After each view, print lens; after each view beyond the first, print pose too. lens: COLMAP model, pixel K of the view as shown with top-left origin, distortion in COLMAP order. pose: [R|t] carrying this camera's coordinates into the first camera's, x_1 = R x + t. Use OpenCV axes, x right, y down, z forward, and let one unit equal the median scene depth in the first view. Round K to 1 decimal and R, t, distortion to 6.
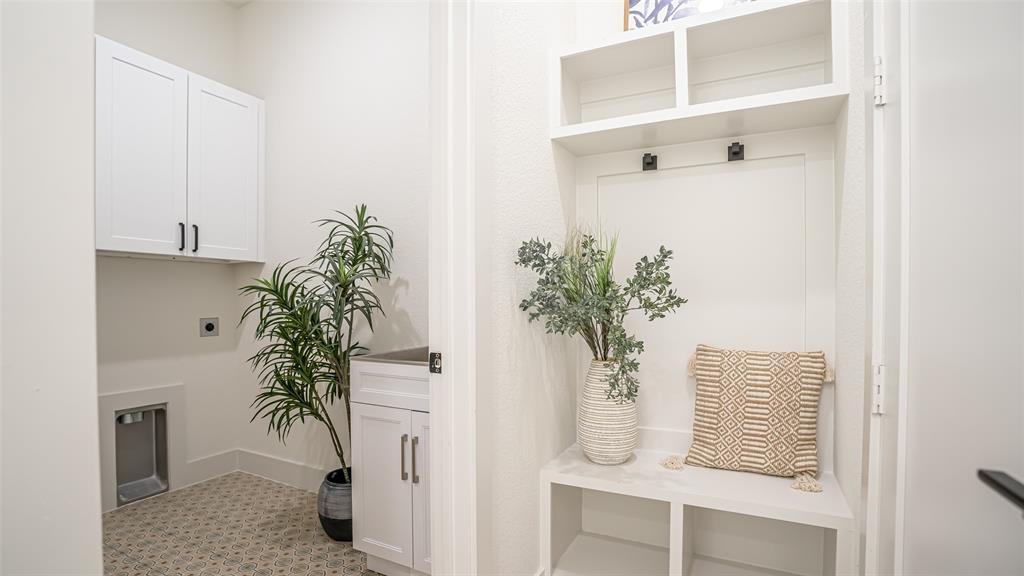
lens RADIAL K [[476.0, 0, 517.9], [0, 476.0, 306.6], [0, 0, 1]] dist [-0.065456, 0.023993]
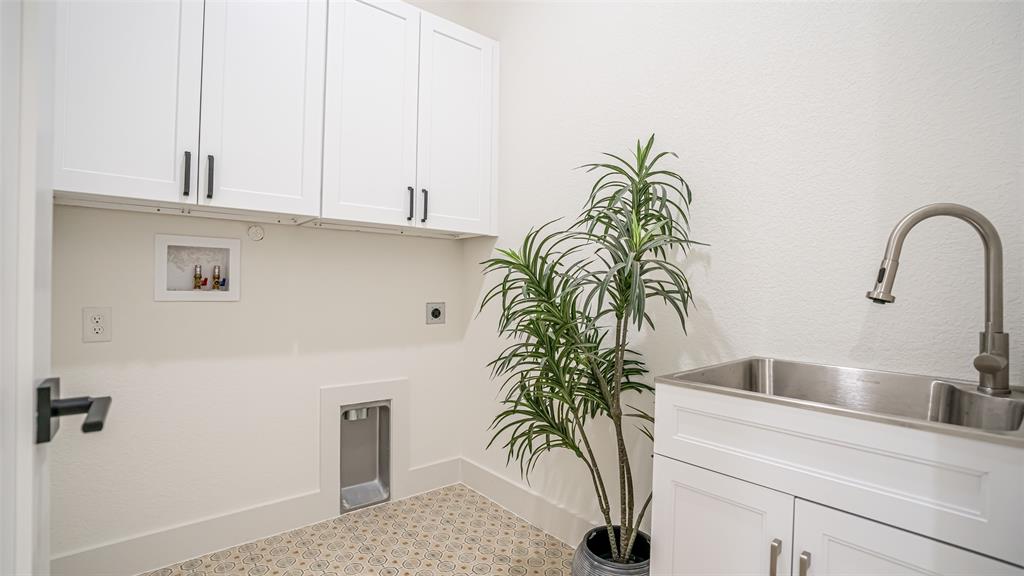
lens RADIAL K [[476.0, 0, 517.0], [0, 476.0, 286.6], [0, 0, 1]] dist [-0.065456, 0.023993]
pose [[0.920117, 0.013529, -0.391409, -0.220260], [-0.020244, 0.999710, -0.013036, 0.004067], [0.391119, 0.019919, 0.920125, 0.301230]]
